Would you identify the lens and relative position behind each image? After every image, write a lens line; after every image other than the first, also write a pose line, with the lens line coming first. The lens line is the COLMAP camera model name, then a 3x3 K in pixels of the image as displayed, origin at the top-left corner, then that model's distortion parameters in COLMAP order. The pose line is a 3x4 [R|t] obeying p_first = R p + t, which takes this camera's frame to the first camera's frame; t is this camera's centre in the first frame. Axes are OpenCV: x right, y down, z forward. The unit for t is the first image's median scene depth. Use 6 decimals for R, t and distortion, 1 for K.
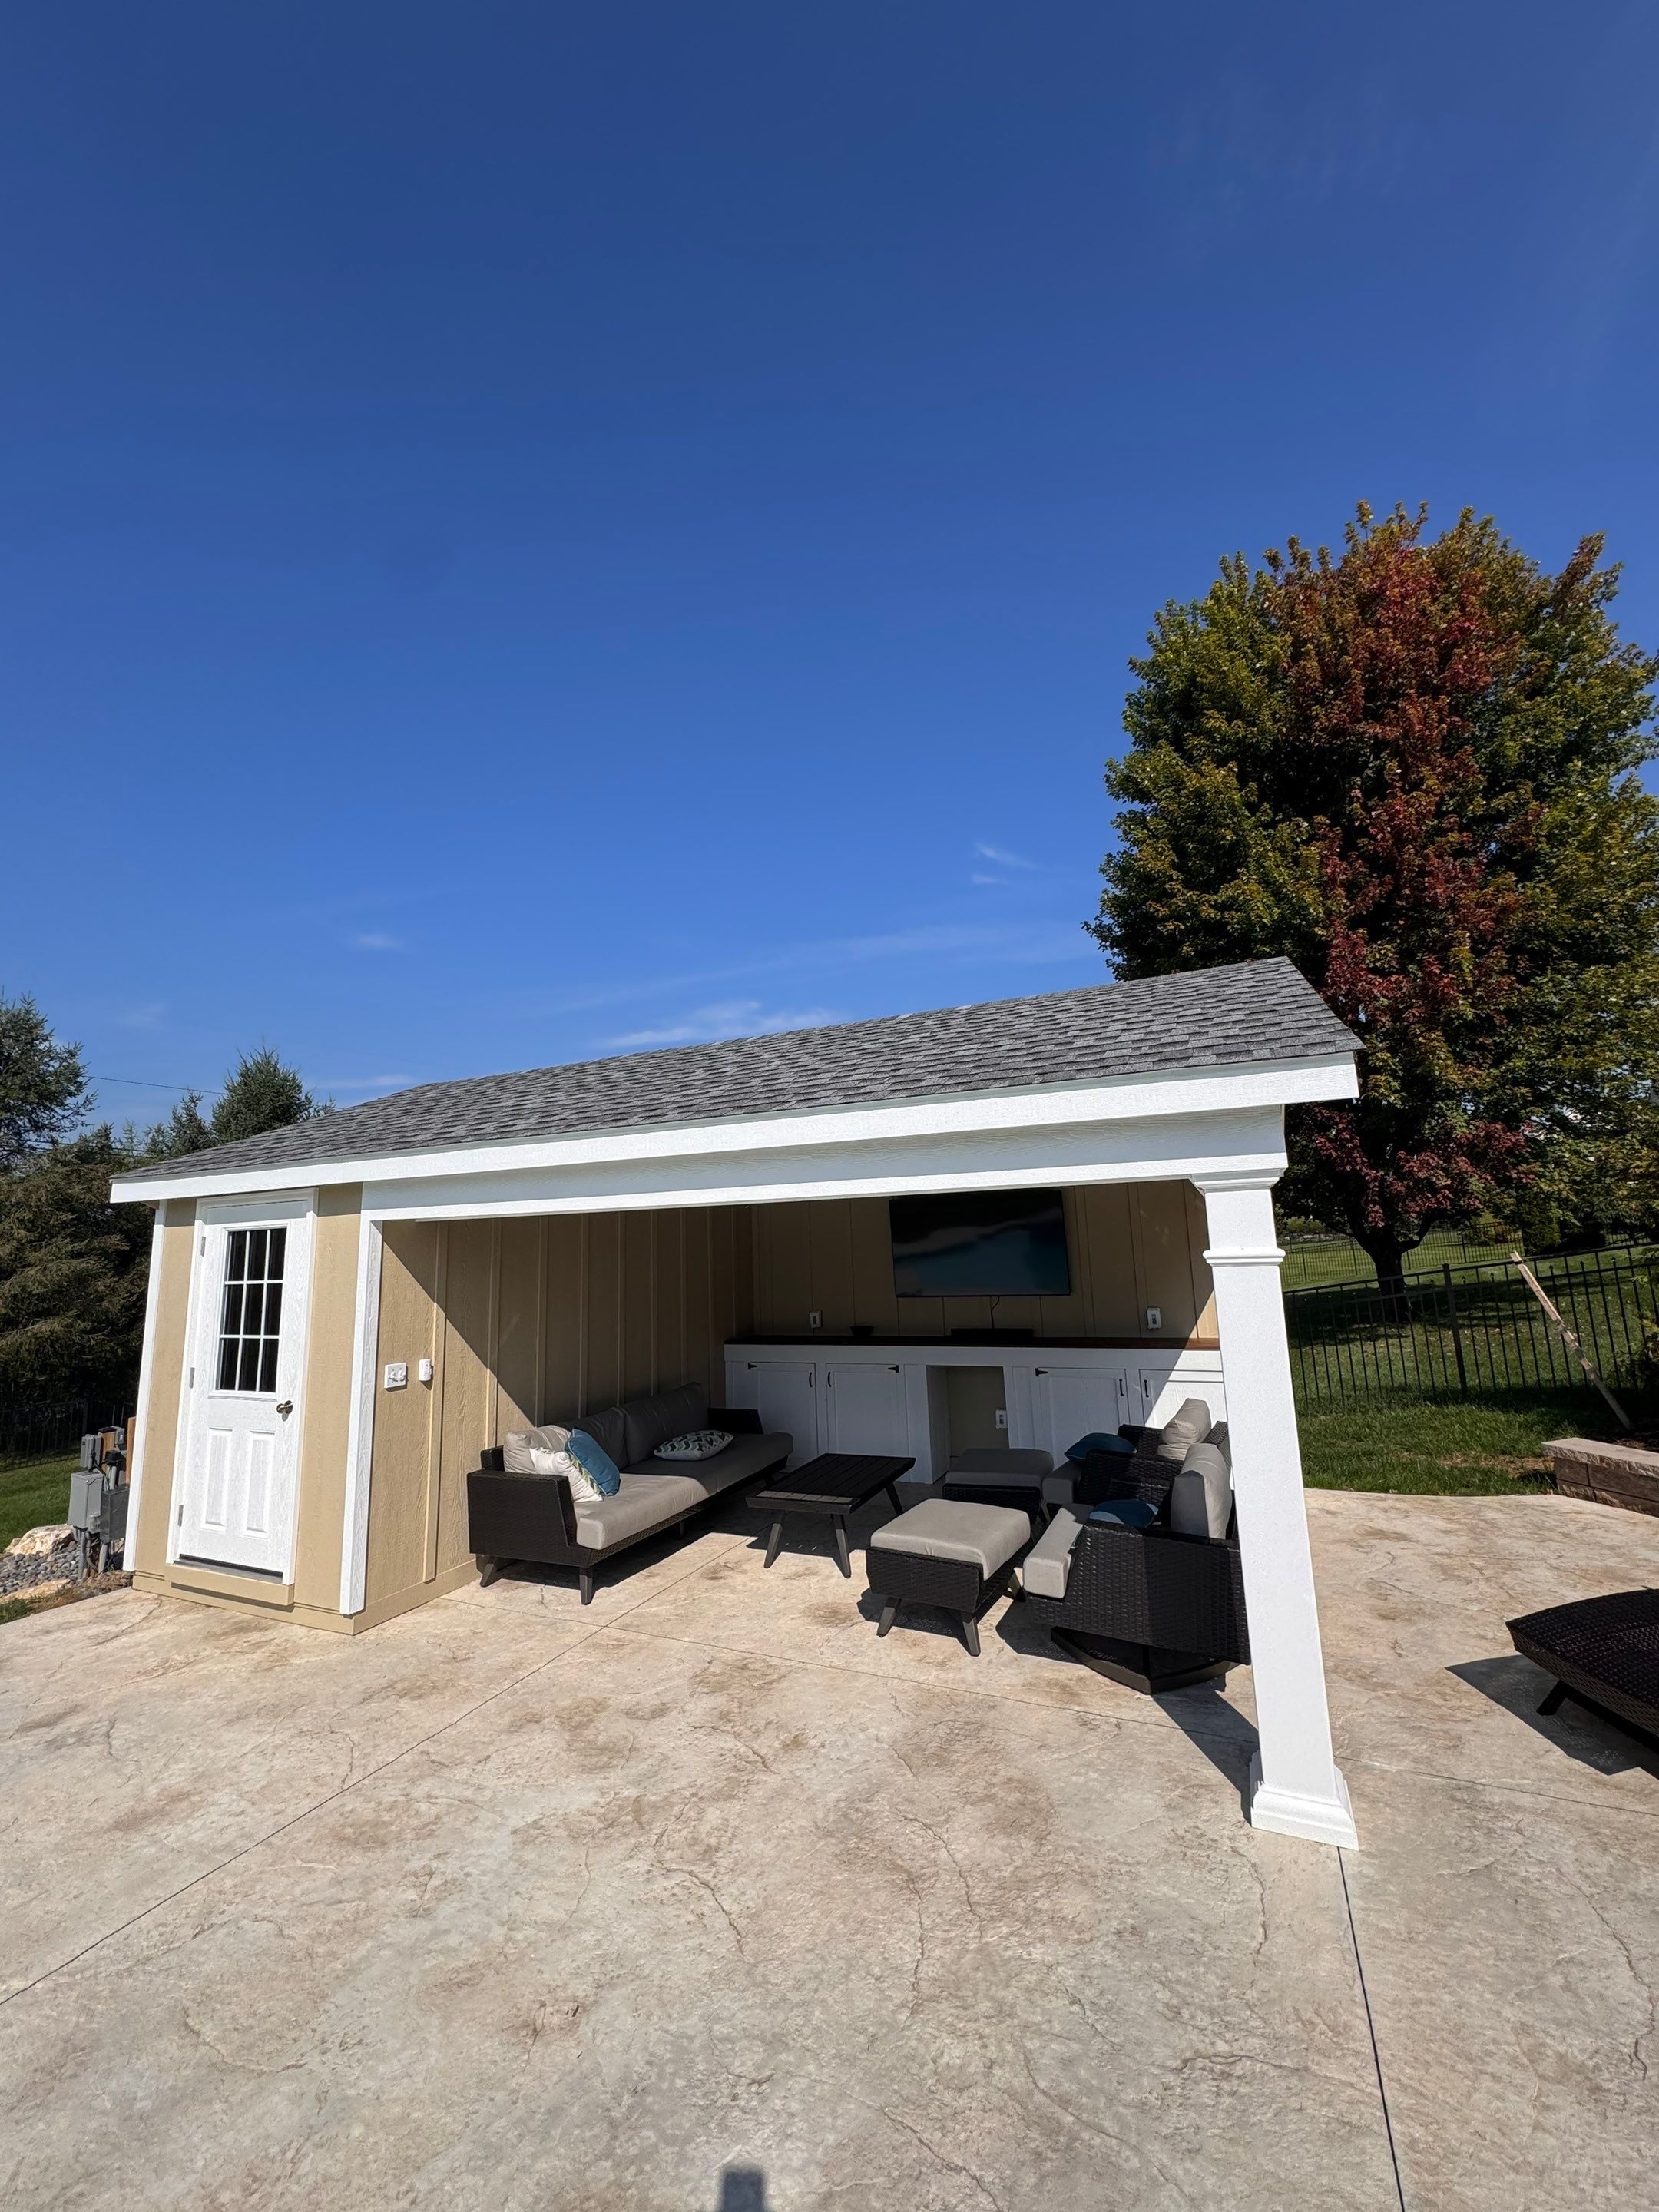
lens RADIAL K [[883.0, 0, 829.5], [0, 883.0, 1106.0], [0, 0, 1]] dist [-0.000856, -0.000098]
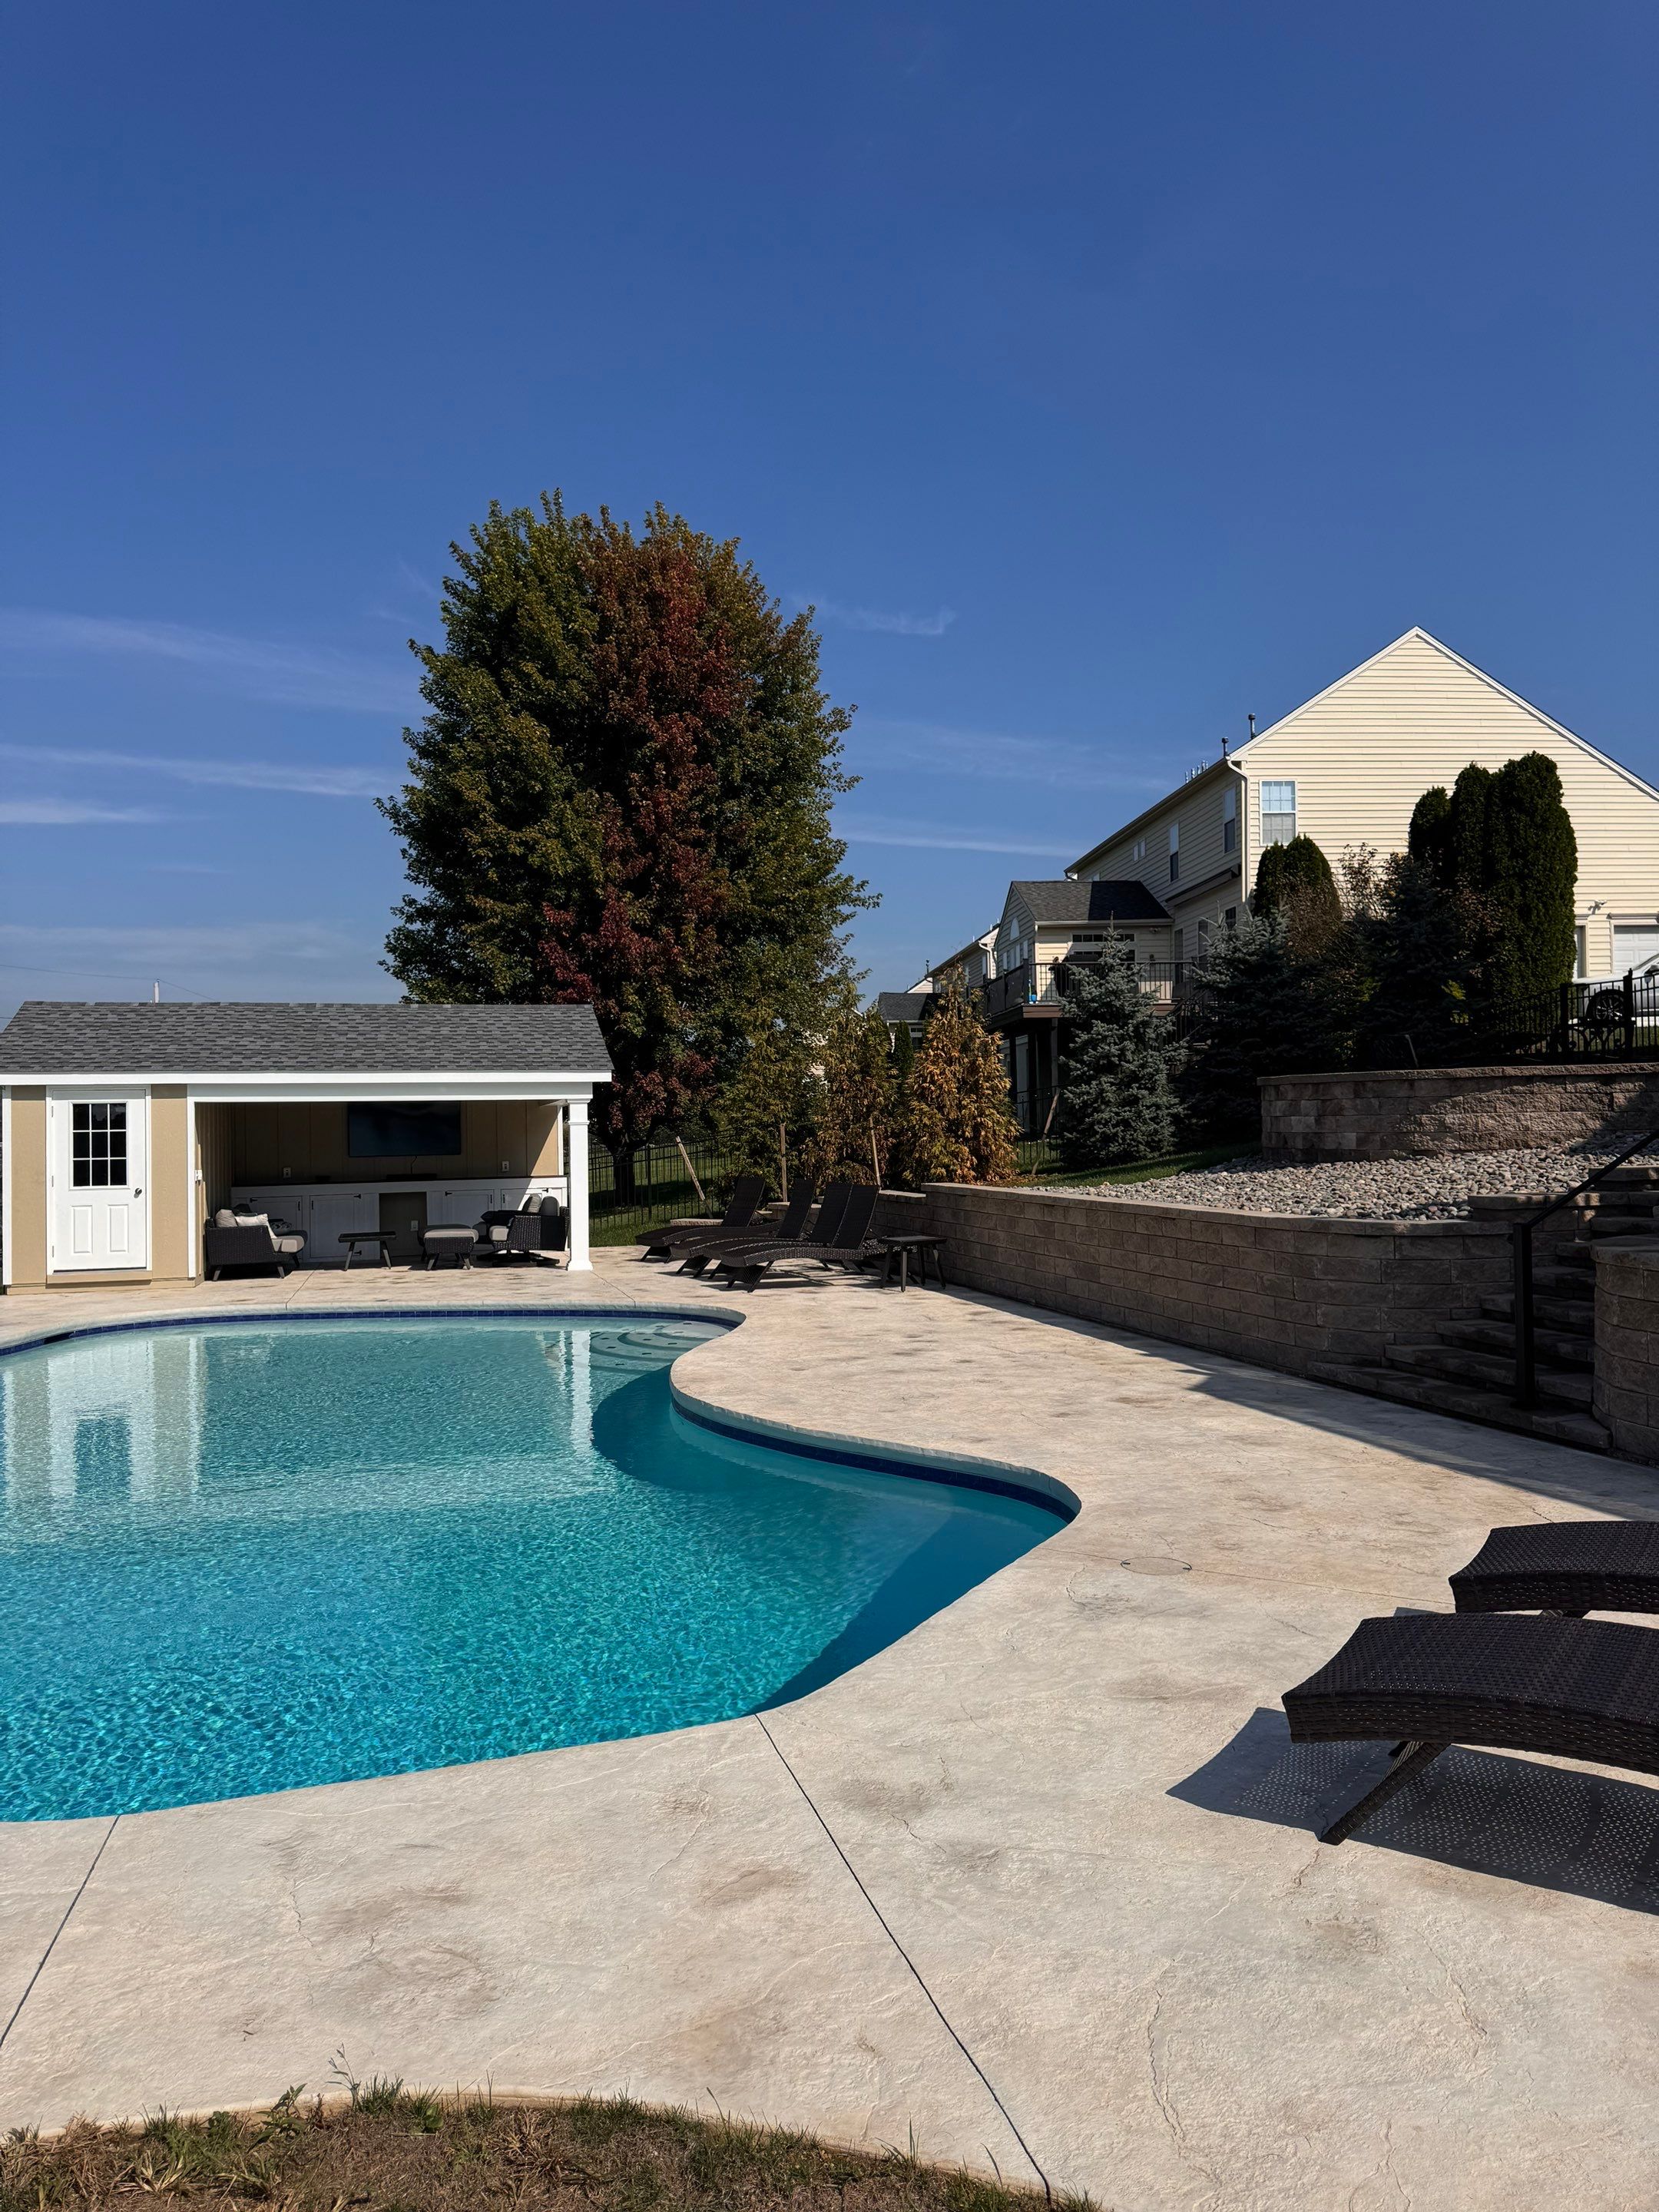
lens RADIAL K [[1542.5, 0, 823.4], [0, 1542.5, 1099.2], [0, 0, 1]] dist [0.143302, -0.241461]
pose [[0.777829, 0.035250, 0.627487, -1.330627], [-0.105046, 0.991672, 0.074506, -0.242670], [-0.619635, -0.123868, 0.775054, -2.199378]]
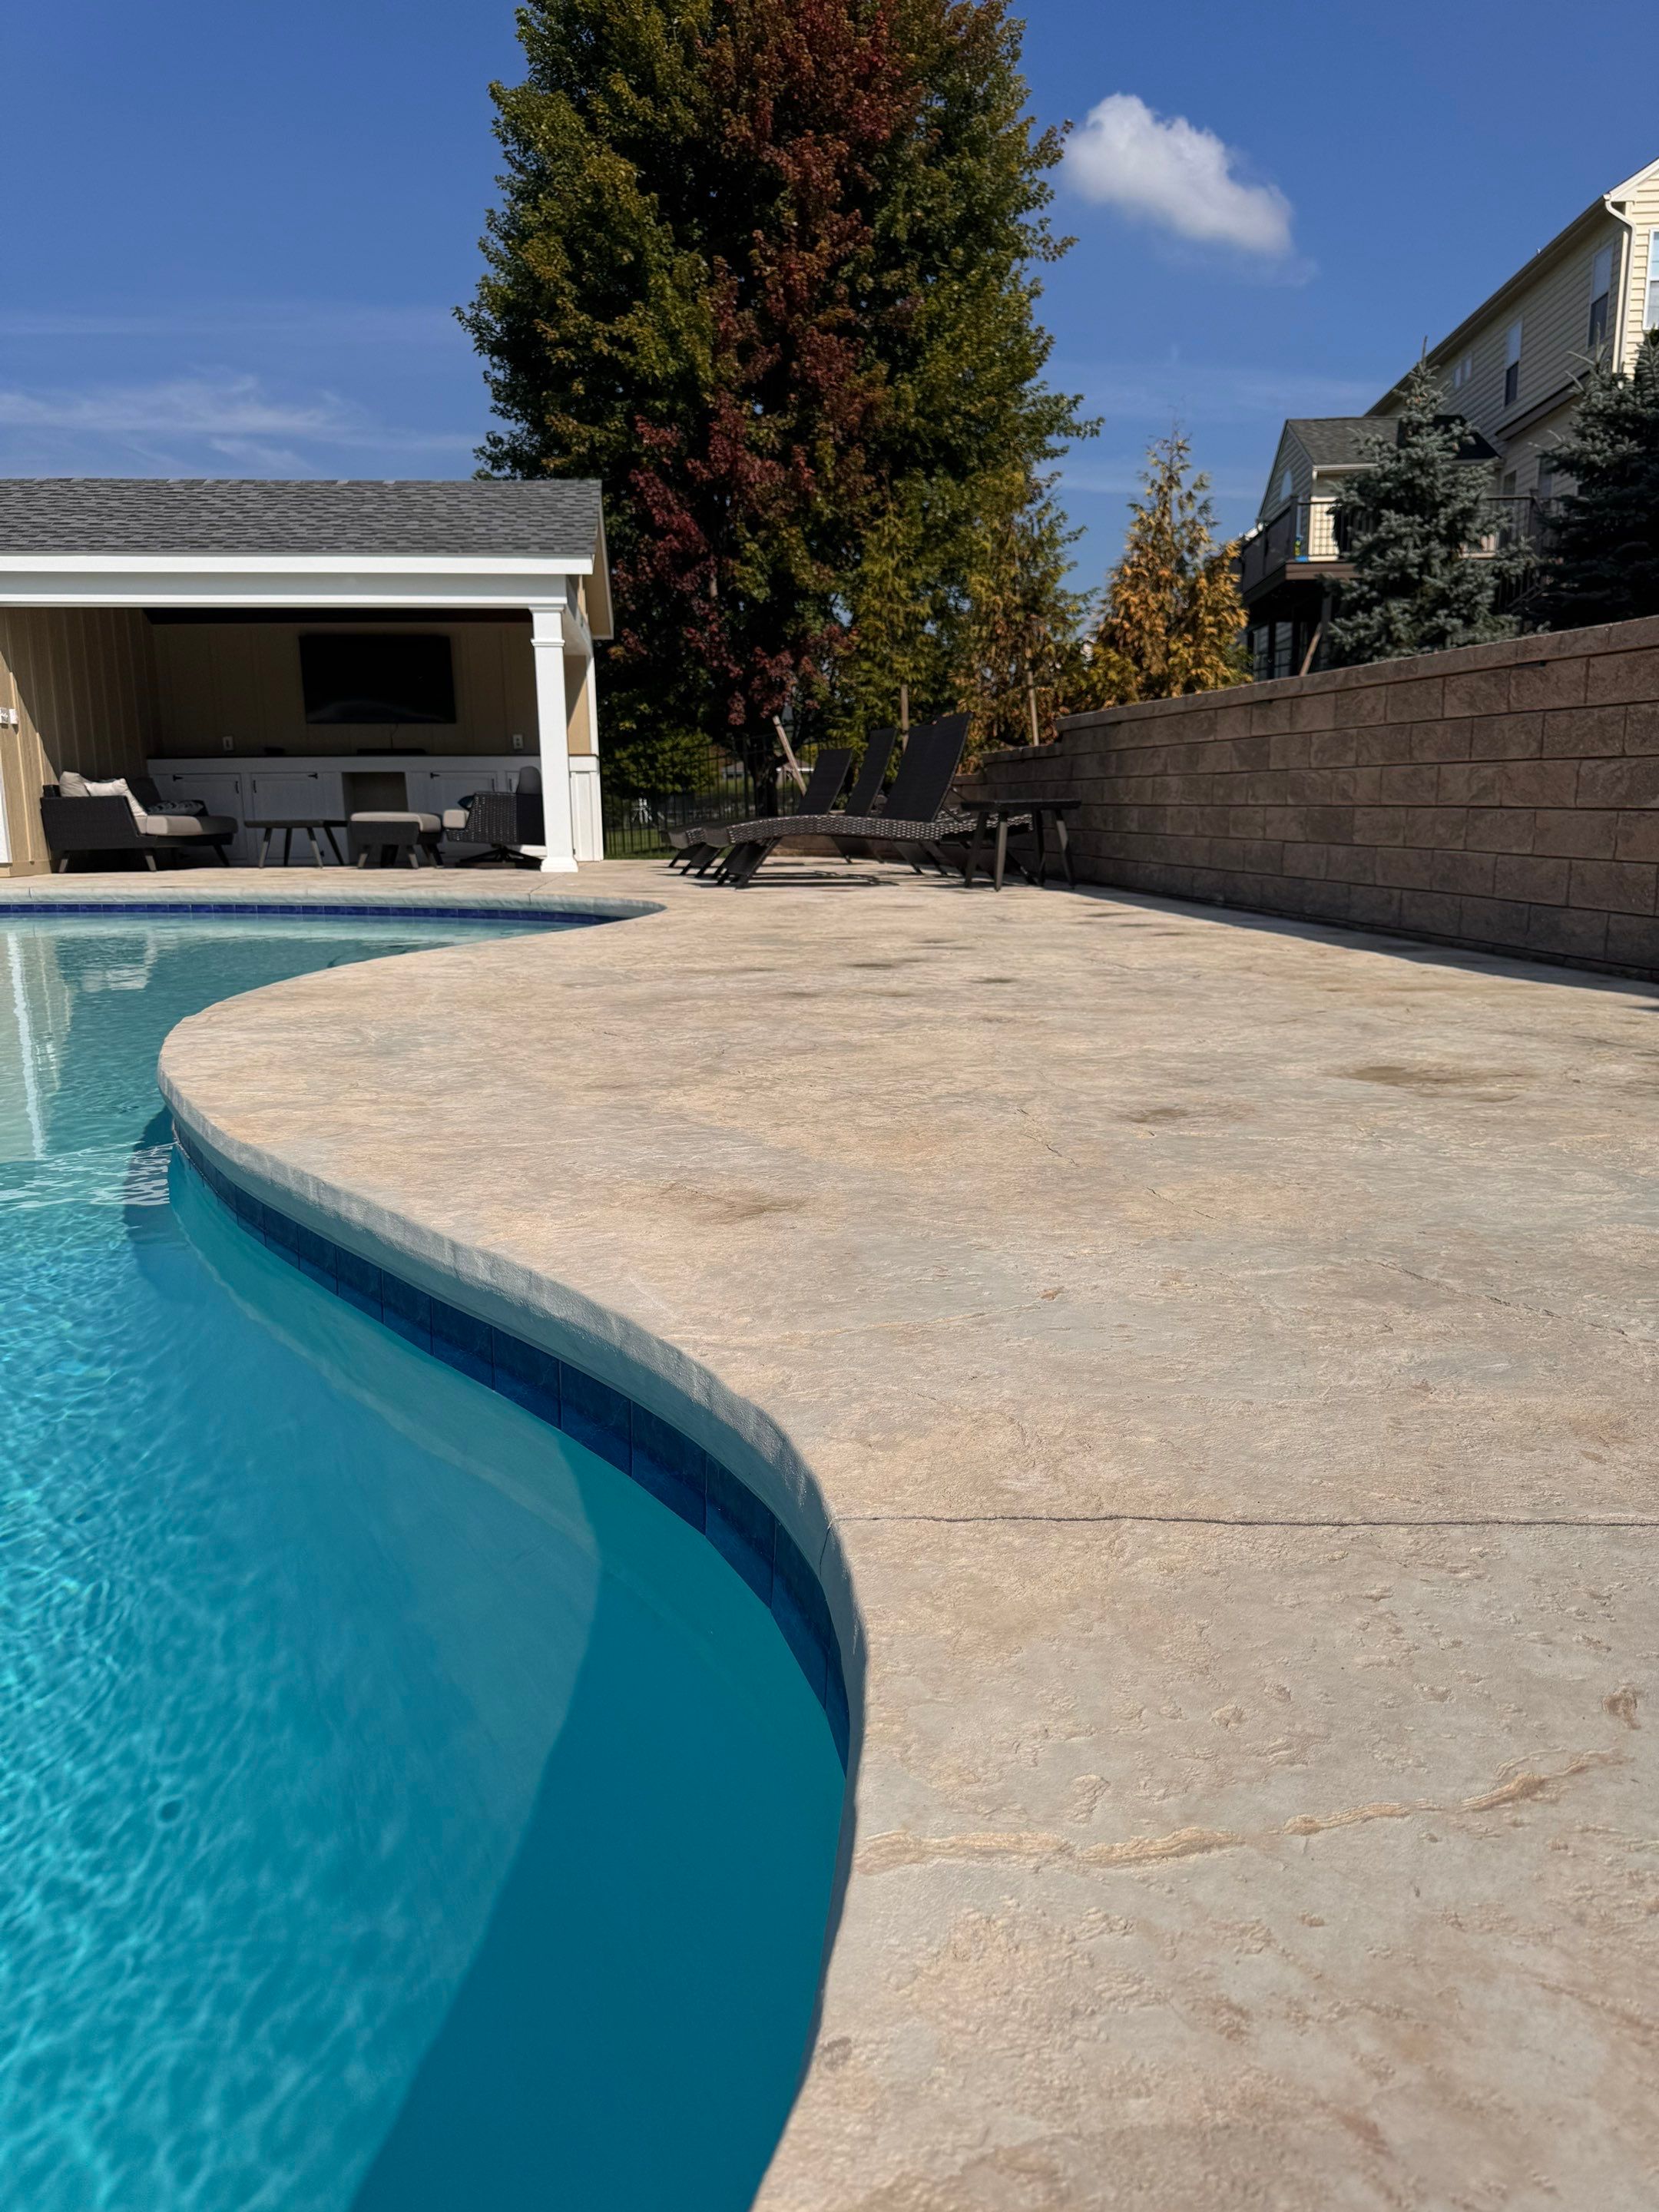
lens RADIAL K [[1562.9, 0, 808.2], [0, 1562.9, 1115.2], [0, 0, 1]] dist [0.044702, -0.067753]
pose [[0.870966, -0.070524, 0.486256, -0.511159], [-0.092433, 0.948458, 0.303123, 0.018462], [-0.482571, -0.308956, 0.819556, -1.540465]]
